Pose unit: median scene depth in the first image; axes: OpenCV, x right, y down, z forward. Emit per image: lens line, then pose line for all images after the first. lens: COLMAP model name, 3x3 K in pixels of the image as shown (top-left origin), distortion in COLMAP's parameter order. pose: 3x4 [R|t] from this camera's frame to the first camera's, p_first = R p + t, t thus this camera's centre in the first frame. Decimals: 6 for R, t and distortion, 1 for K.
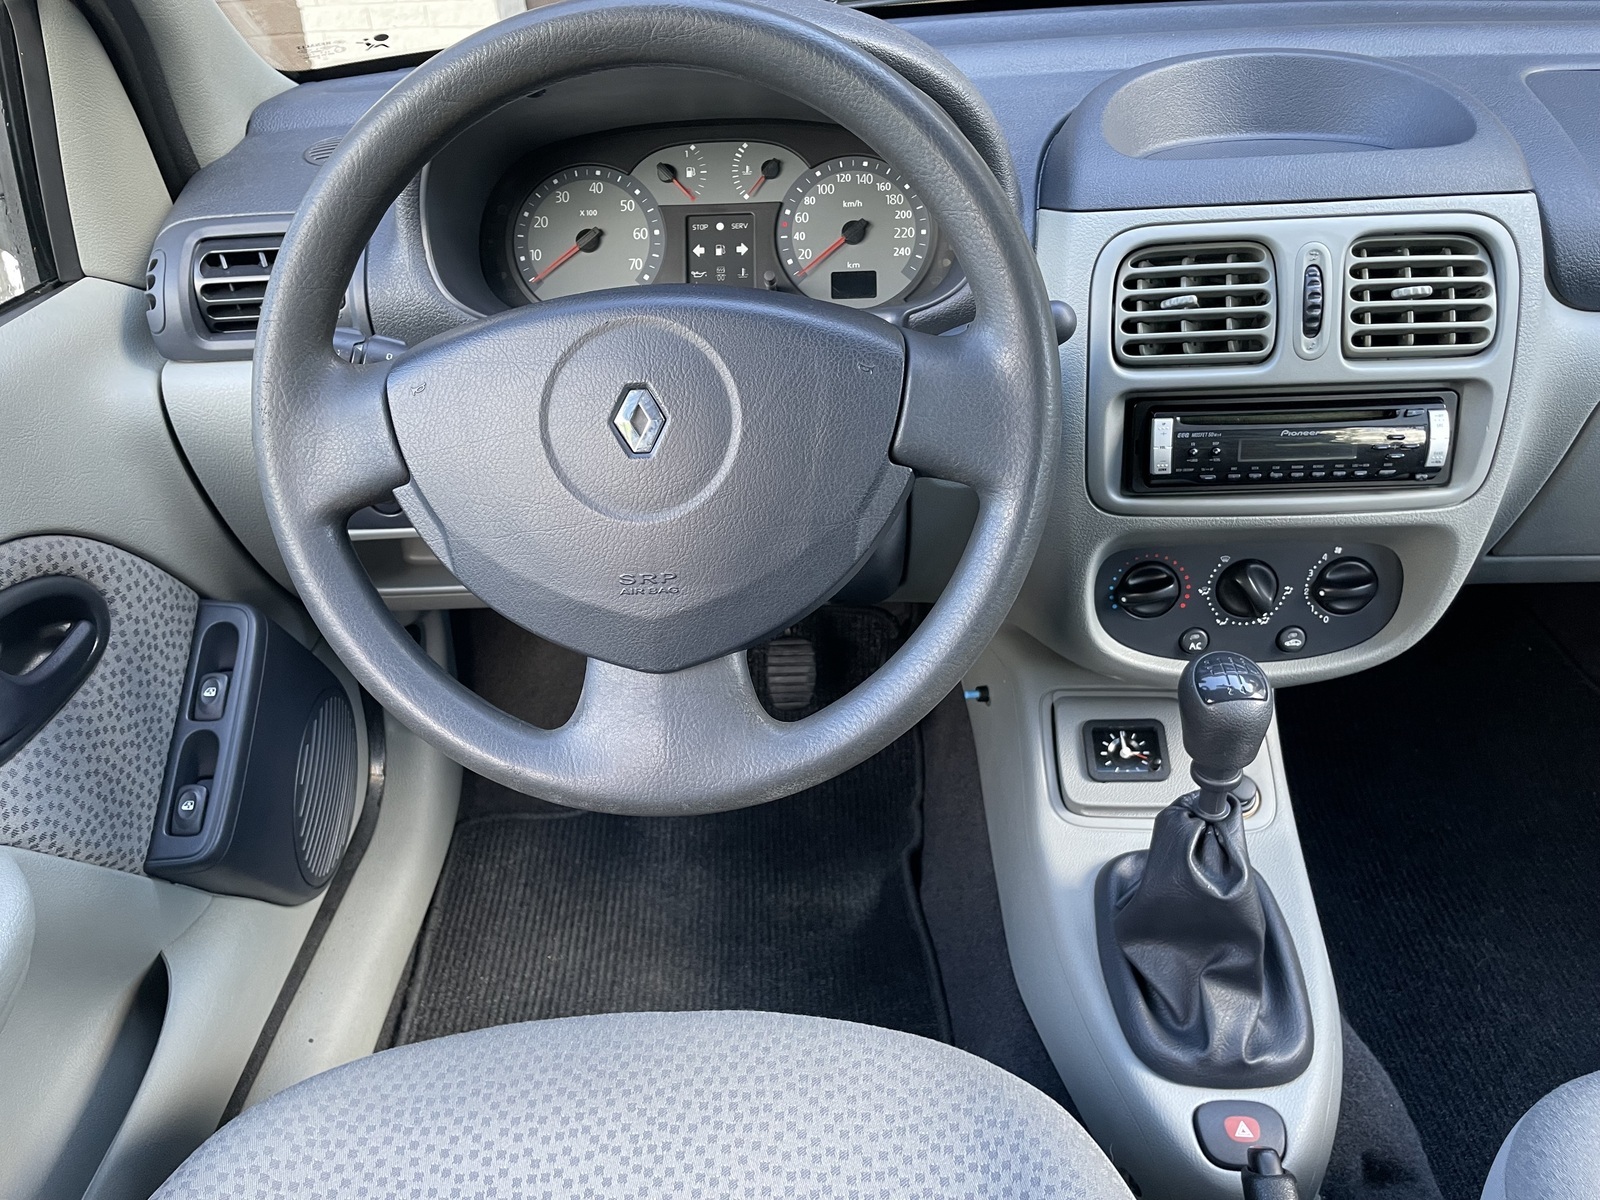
lens RADIAL K [[1242.0, 0, 800.0], [0, 1242.0, 600.0], [0, 0, 1]] dist [0.089142, -0.134826]
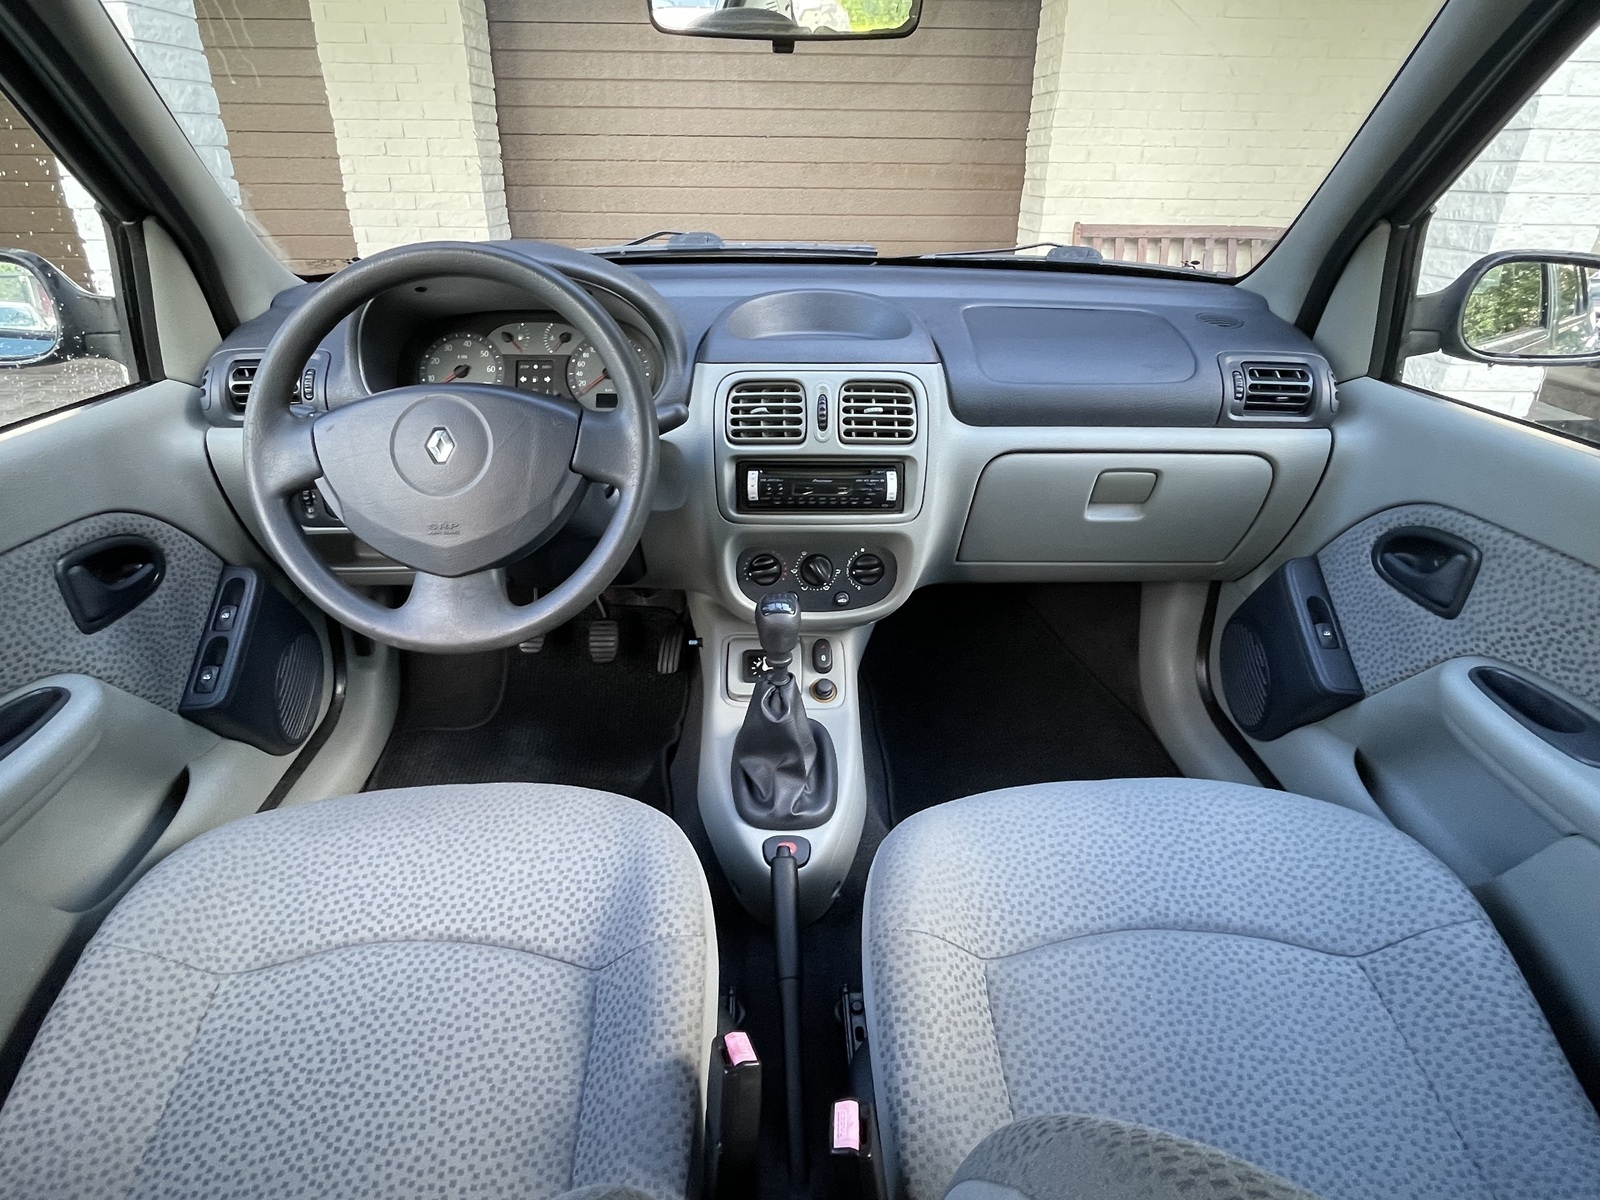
lens RADIAL K [[886.6, 0, 800.0], [0, 886.6, 600.0], [0, 0, 1]] dist [-0.006751, -0.002641]
pose [[0.995843, 0.021013, 0.088632, 0.244458], [-0.014108, 0.996867, -0.077824, 0.154221], [-0.089990, 0.076250, 0.993019, -0.329396]]
